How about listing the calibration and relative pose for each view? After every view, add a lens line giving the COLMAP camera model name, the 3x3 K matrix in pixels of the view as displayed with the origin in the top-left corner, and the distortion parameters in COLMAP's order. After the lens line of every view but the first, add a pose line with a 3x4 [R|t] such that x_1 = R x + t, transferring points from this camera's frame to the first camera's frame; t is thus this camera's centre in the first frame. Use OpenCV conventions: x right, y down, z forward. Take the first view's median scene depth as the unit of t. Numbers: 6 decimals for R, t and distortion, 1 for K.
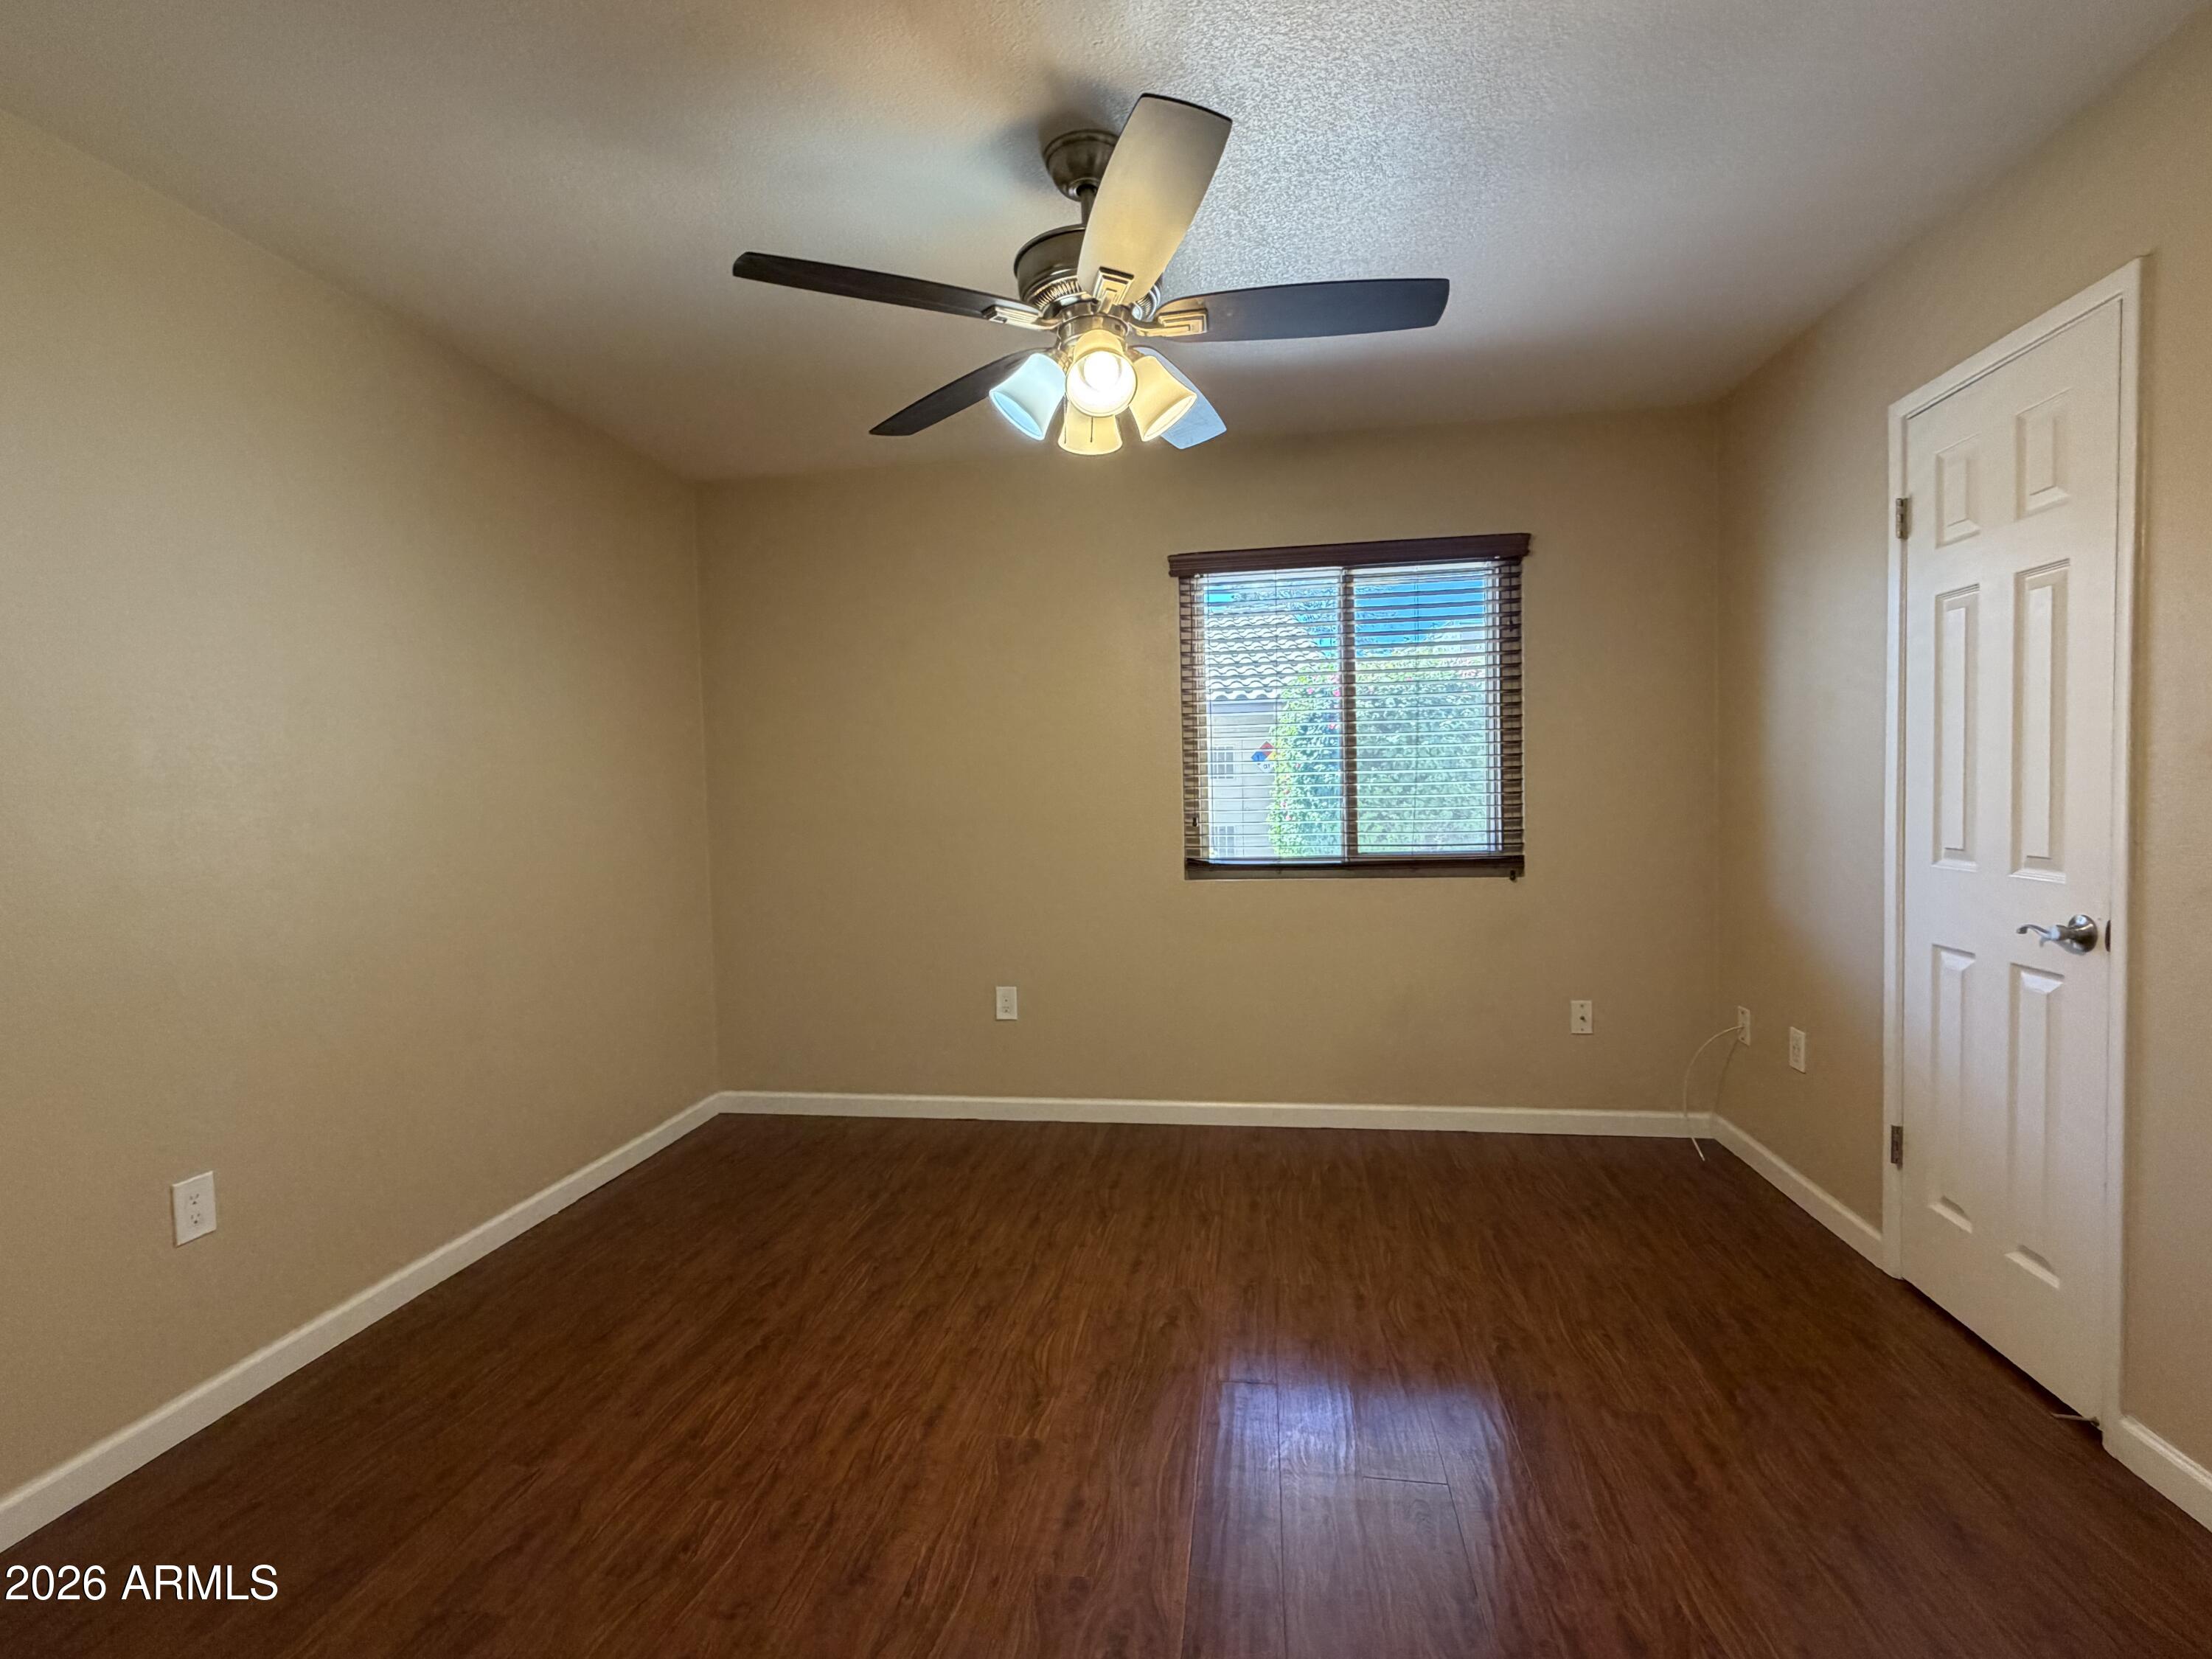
lens RADIAL K [[1021.8, 0, 1105.4], [0, 1021.8, 826.6], [0, 0, 1]] dist [-0.000145, -0.000198]
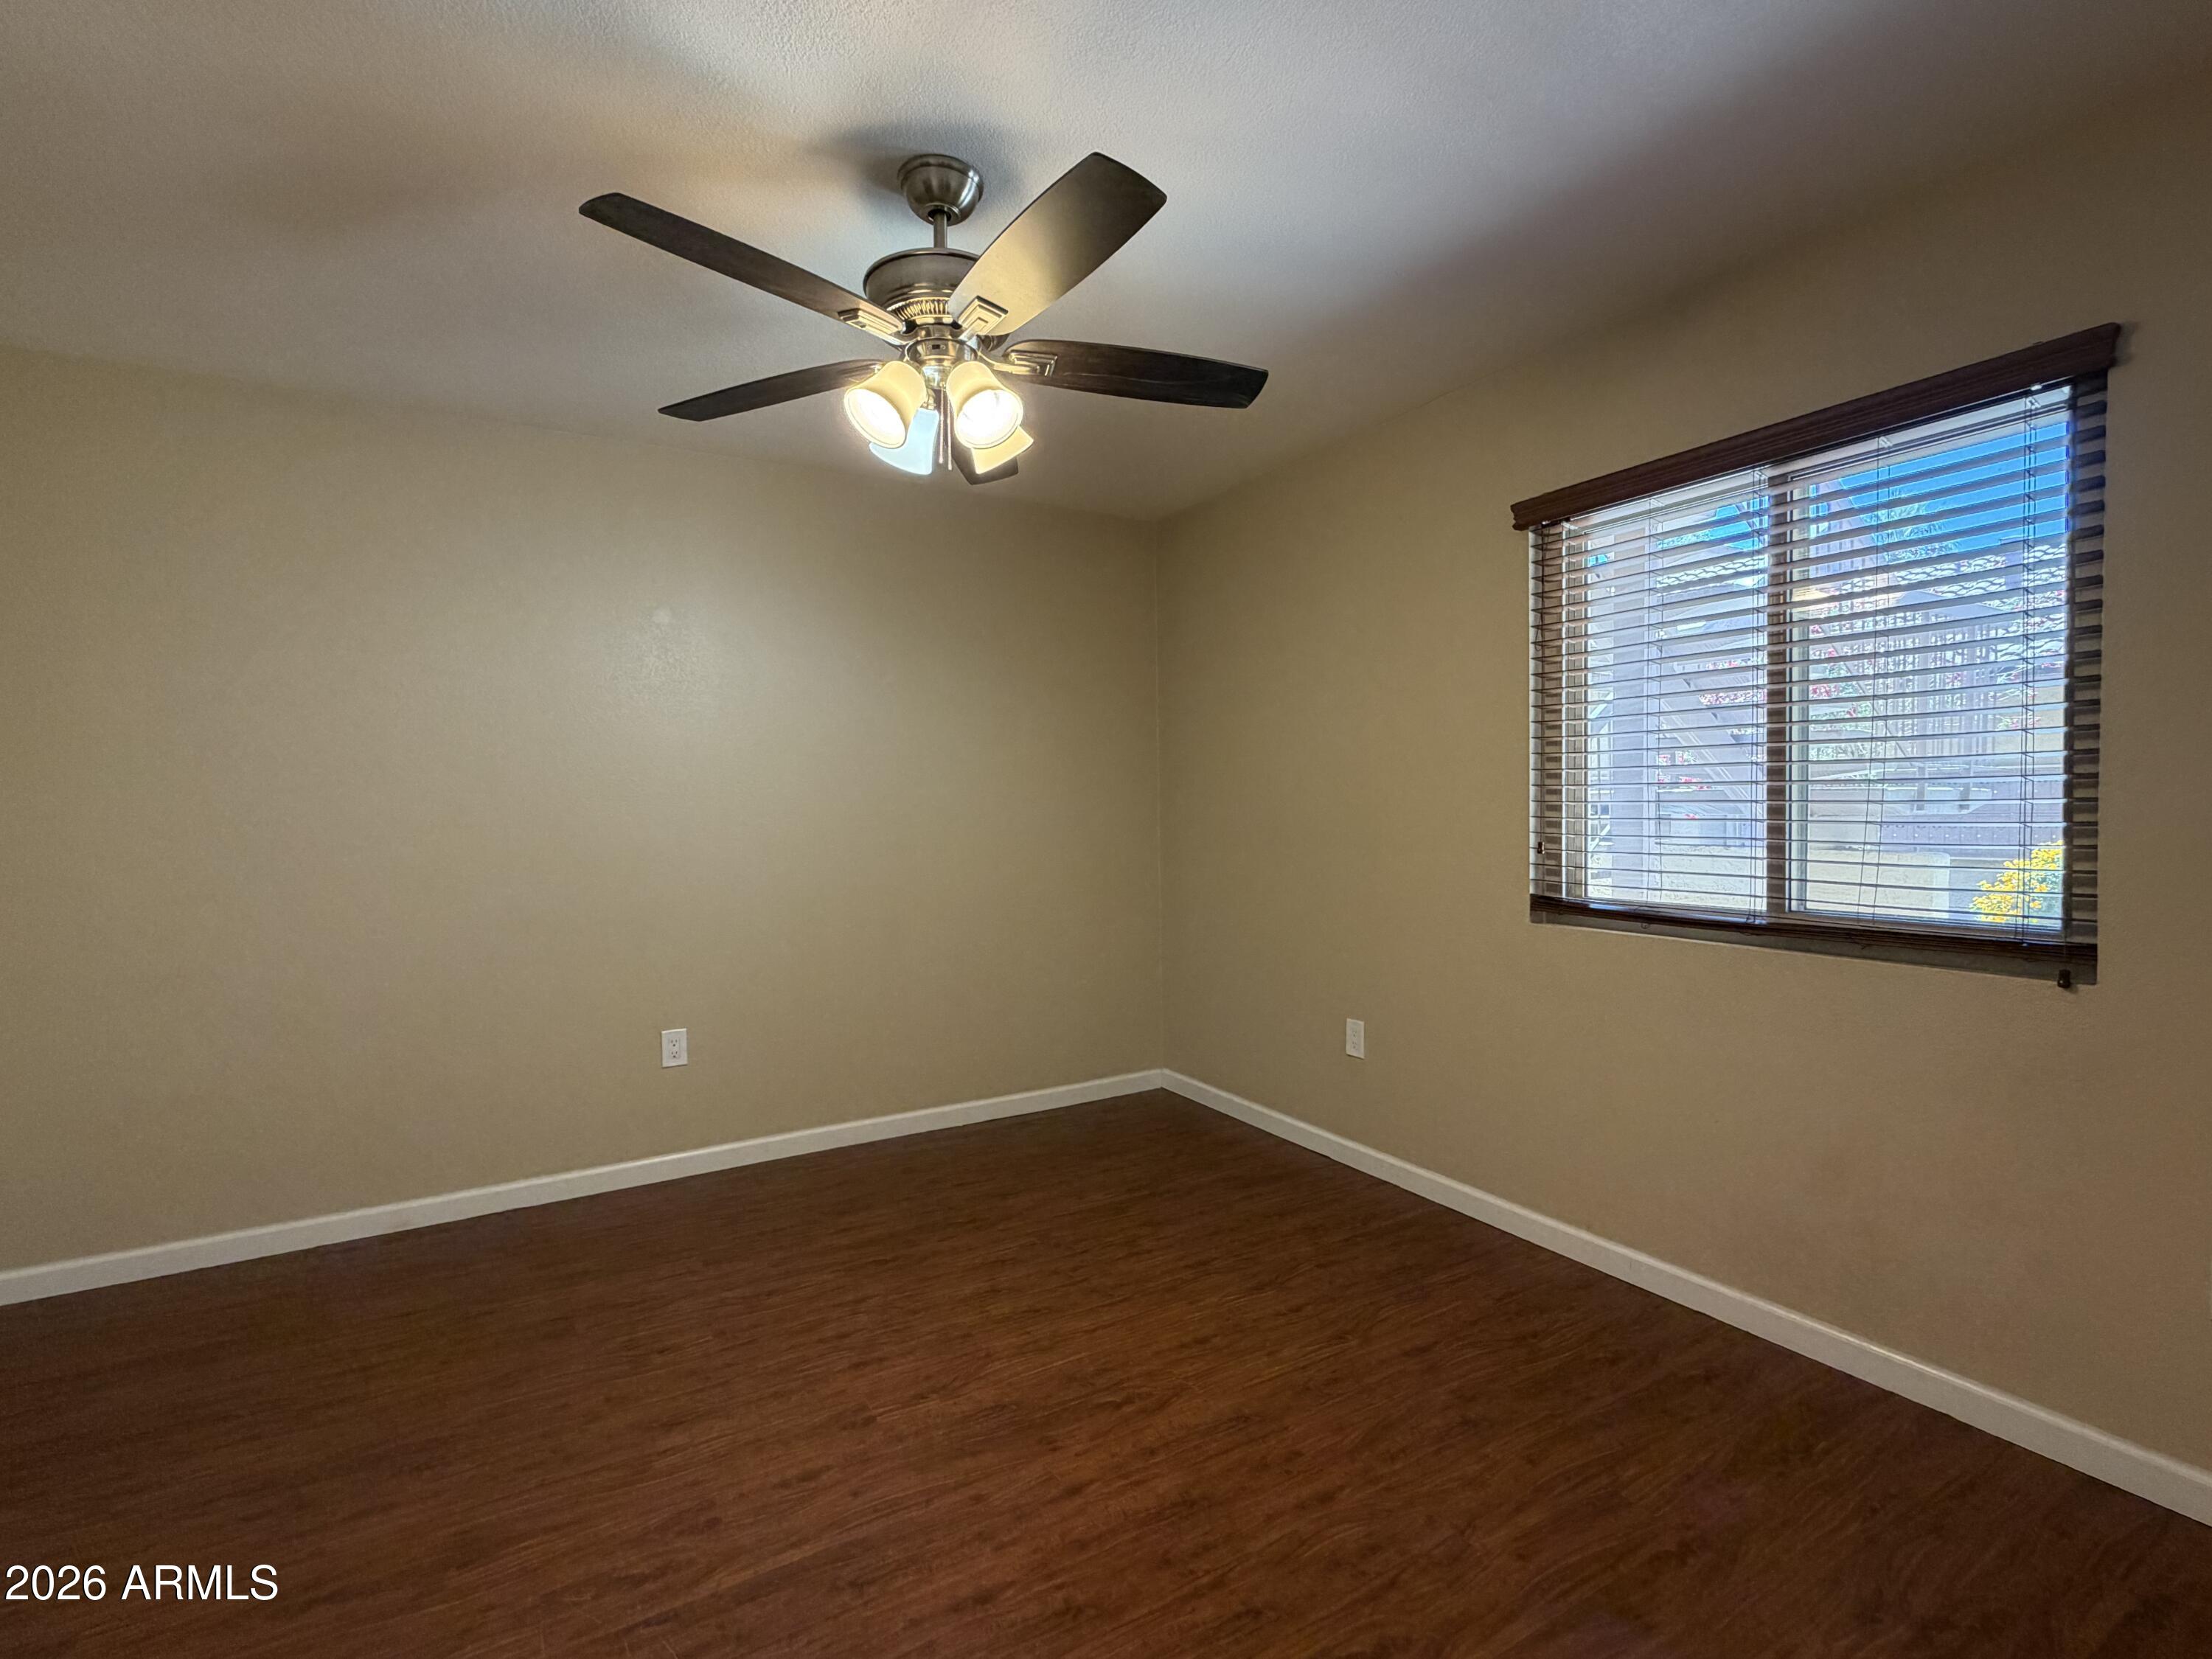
lens RADIAL K [[1021.8, 0, 1103.8], [0, 1021.8, 834.6], [0, 0, 1]] dist [-0.000145, -0.000198]
pose [[0.633865, 0.041408, -0.772334, 0.587374], [-0.031040, 0.999123, 0.028092, -0.032549], [0.772820, 0.006167, 0.634595, 0.332663]]
